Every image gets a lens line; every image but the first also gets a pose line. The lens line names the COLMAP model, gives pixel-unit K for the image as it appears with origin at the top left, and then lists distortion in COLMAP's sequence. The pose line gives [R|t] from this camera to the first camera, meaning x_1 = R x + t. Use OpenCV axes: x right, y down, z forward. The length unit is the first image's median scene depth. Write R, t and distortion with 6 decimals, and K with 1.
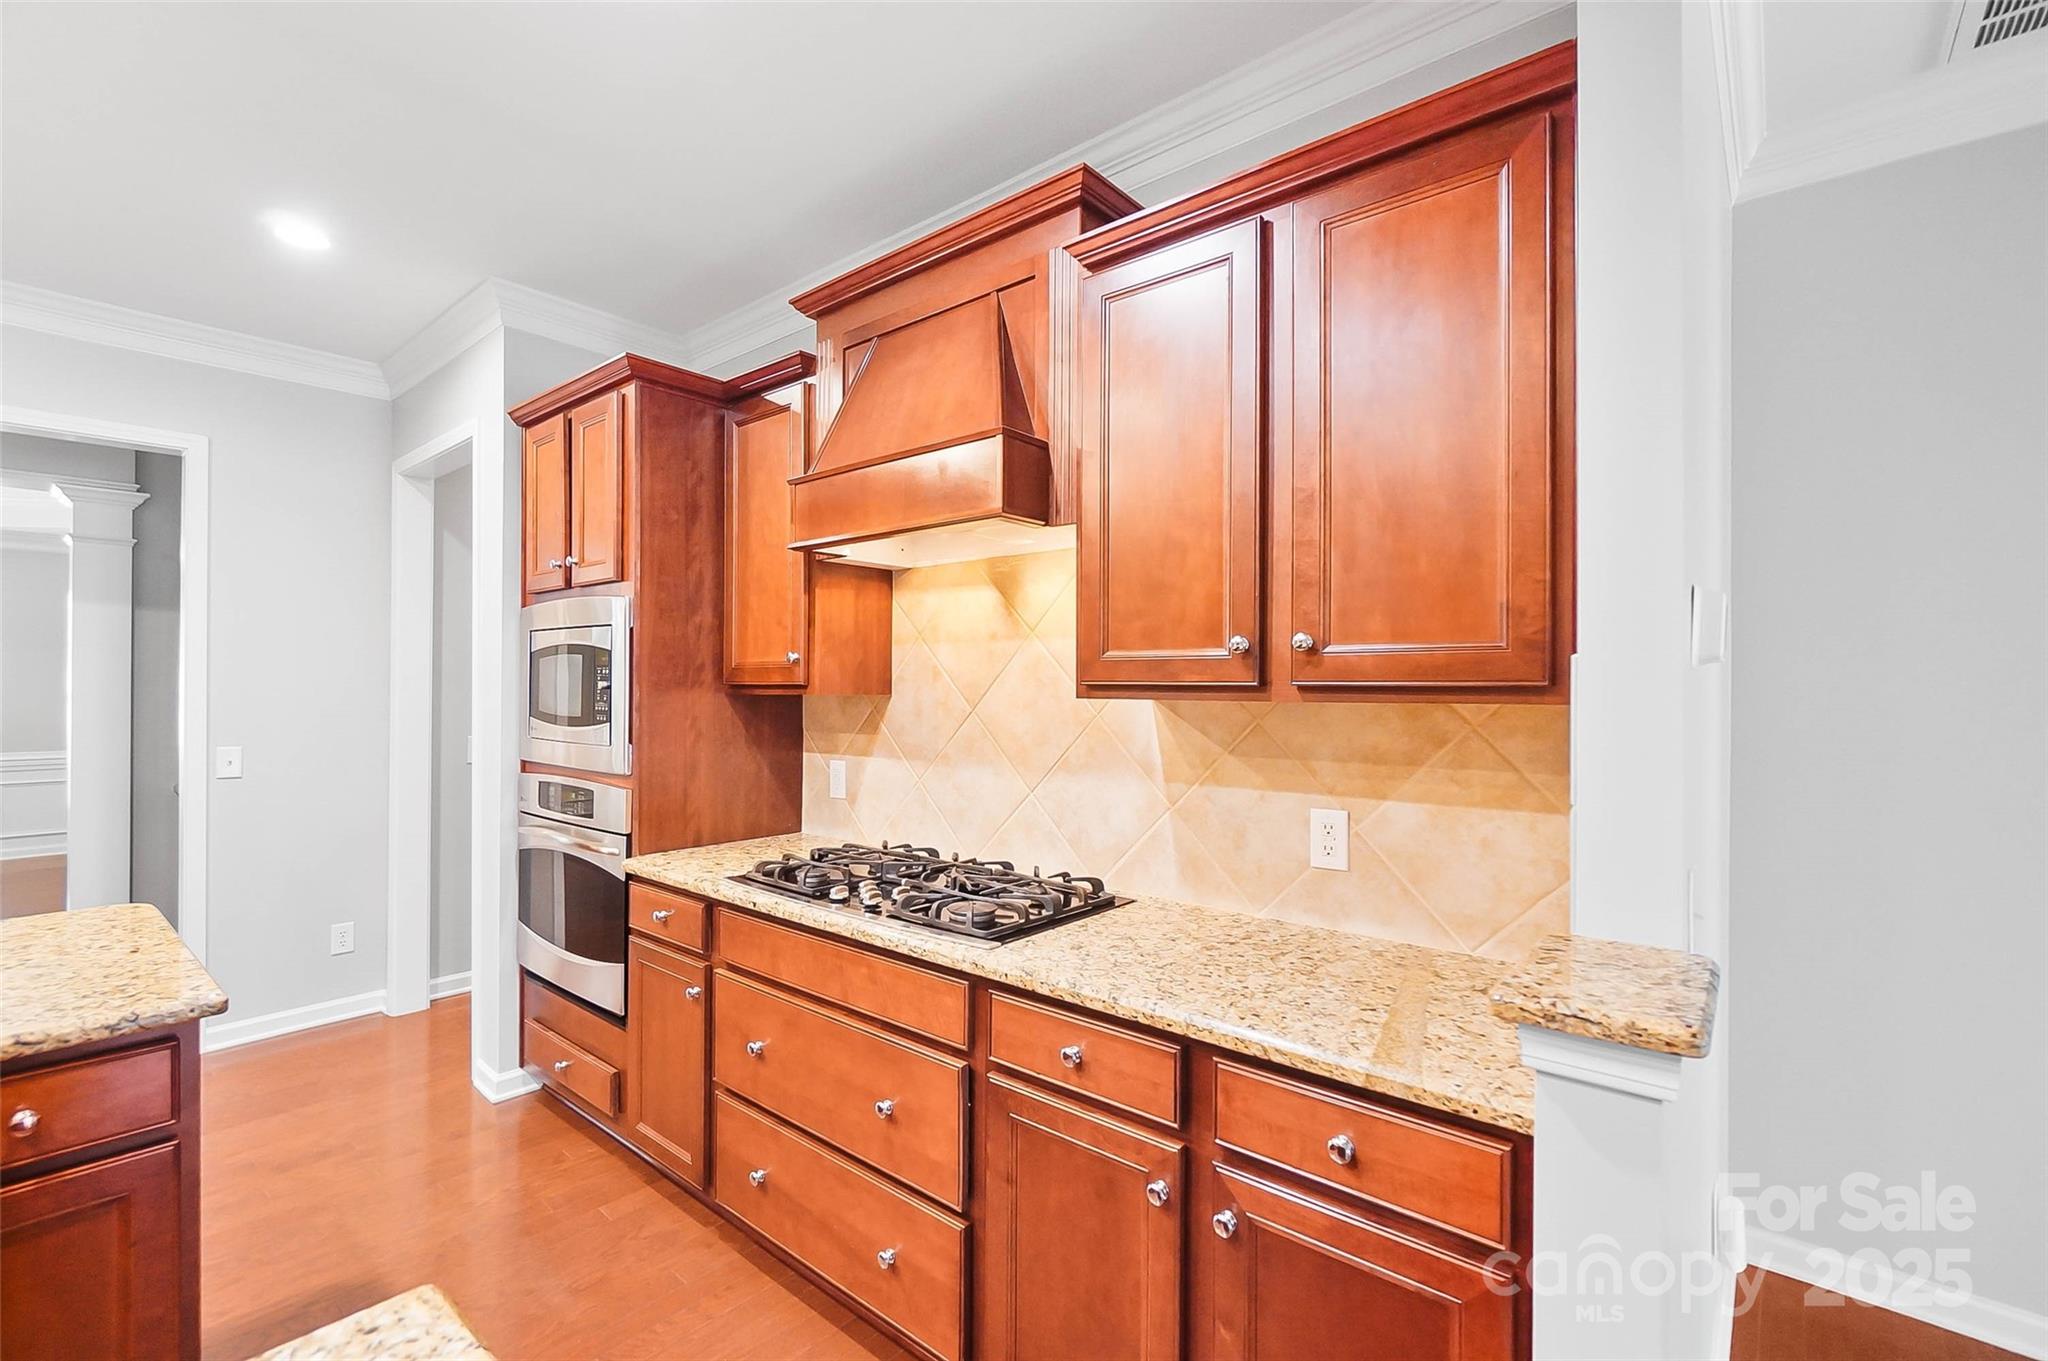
lens RADIAL K [[872.9, 0, 1024.0], [0, 872.9, 680.5], [0, 0, 1]] dist [0.000040, -0.000010]
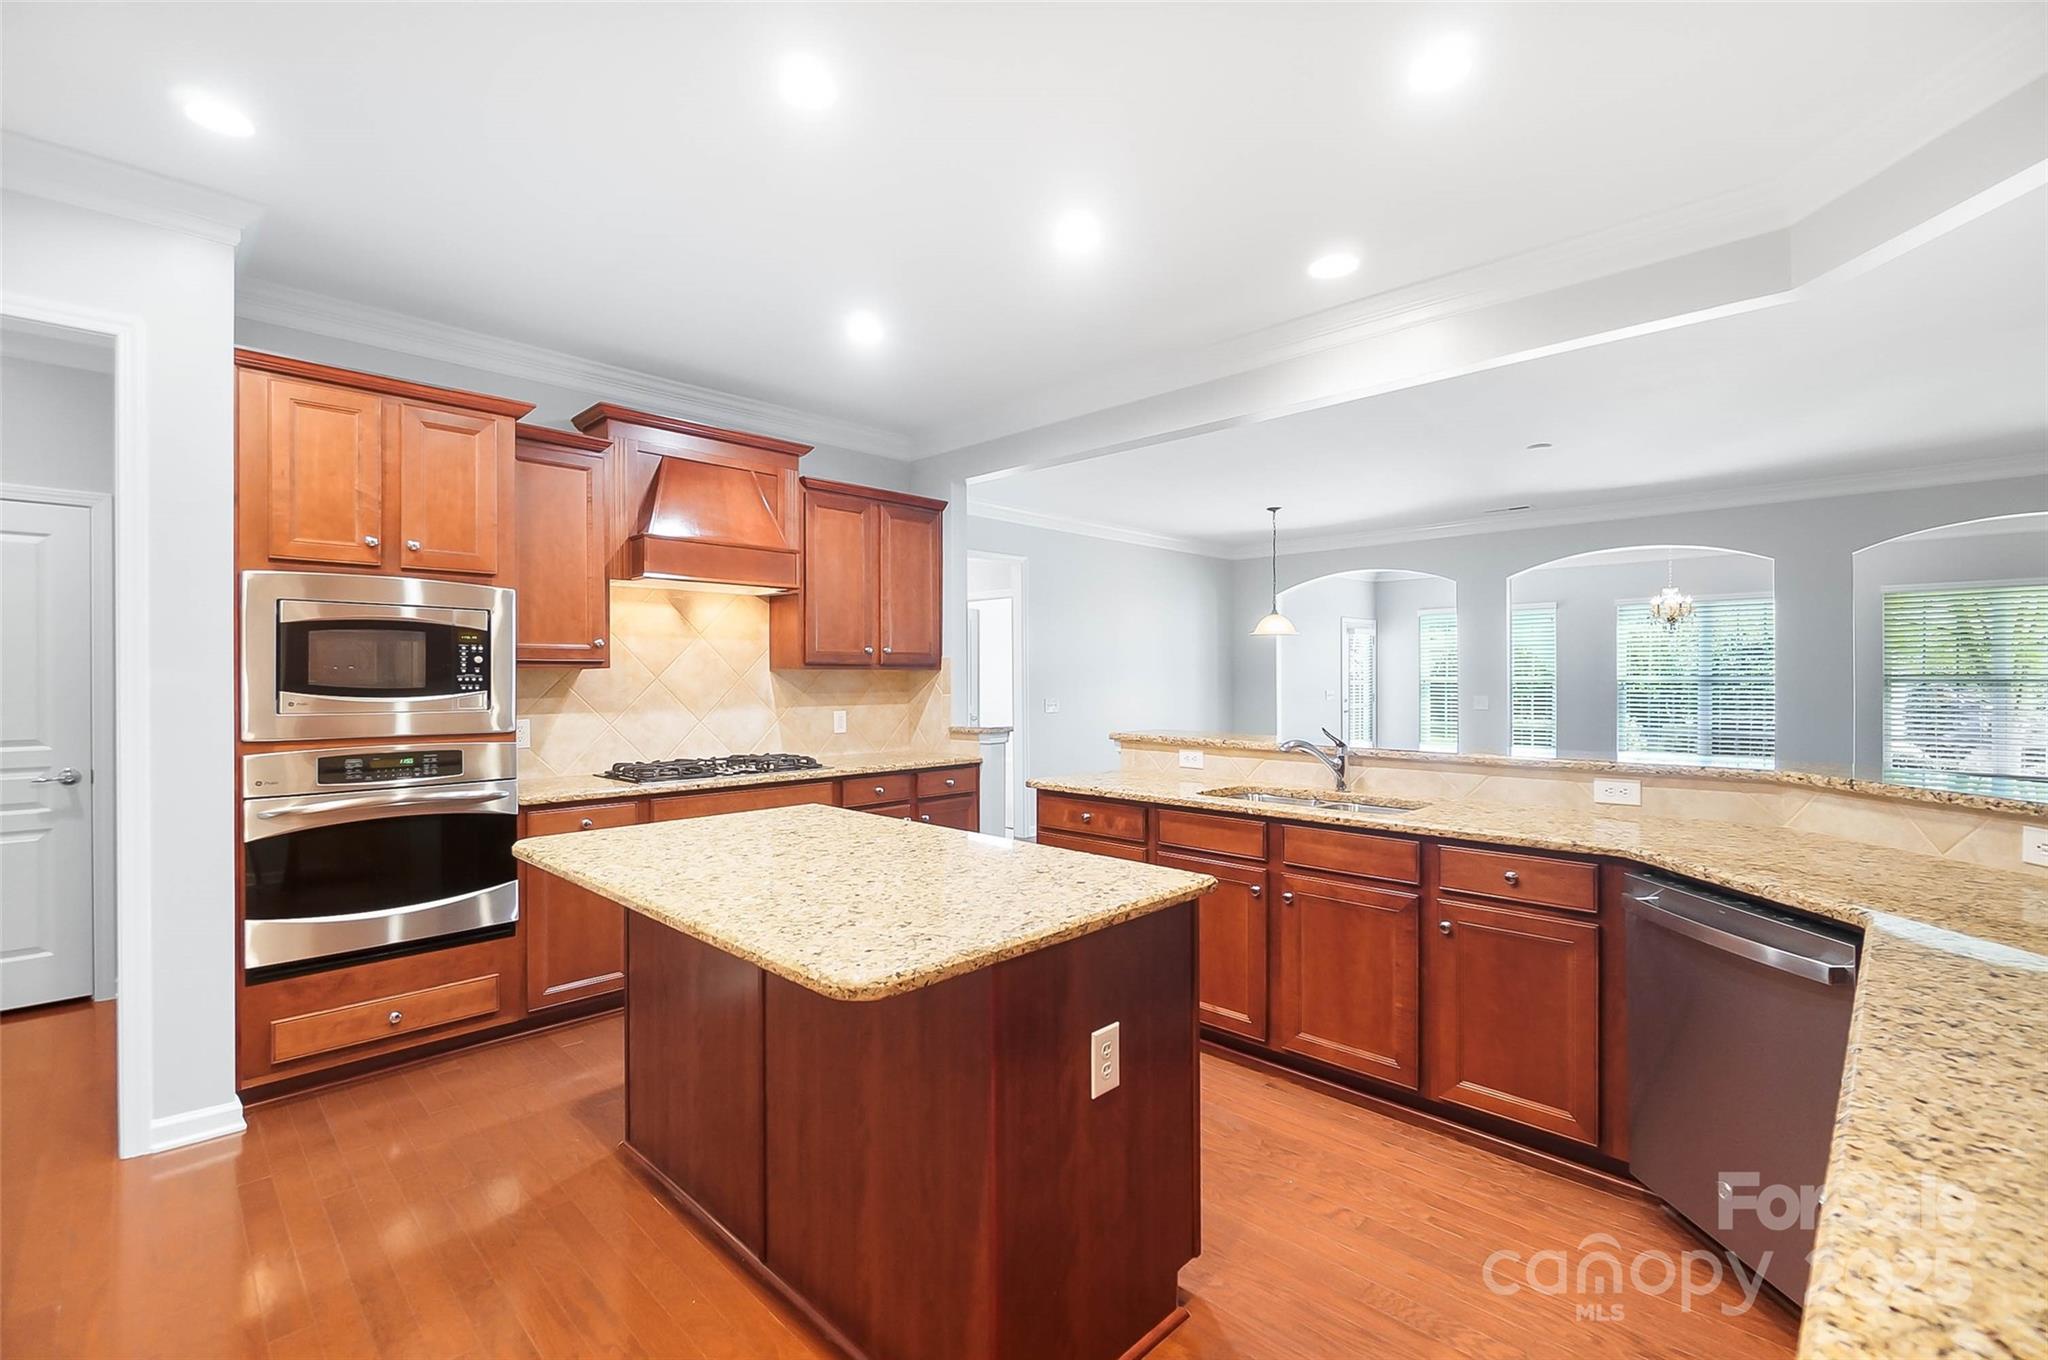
lens RADIAL K [[899.5, 0, 1026.7], [0, 899.5, 670.9], [0, 0, 1]] dist [-0.002027, -0.000440]
pose [[0.074644, 0.001434, 0.997209, -1.781832], [-0.006702, 0.999977, -0.000936, 0.017874], [-0.997188, -0.006613, 0.074652, 0.169392]]
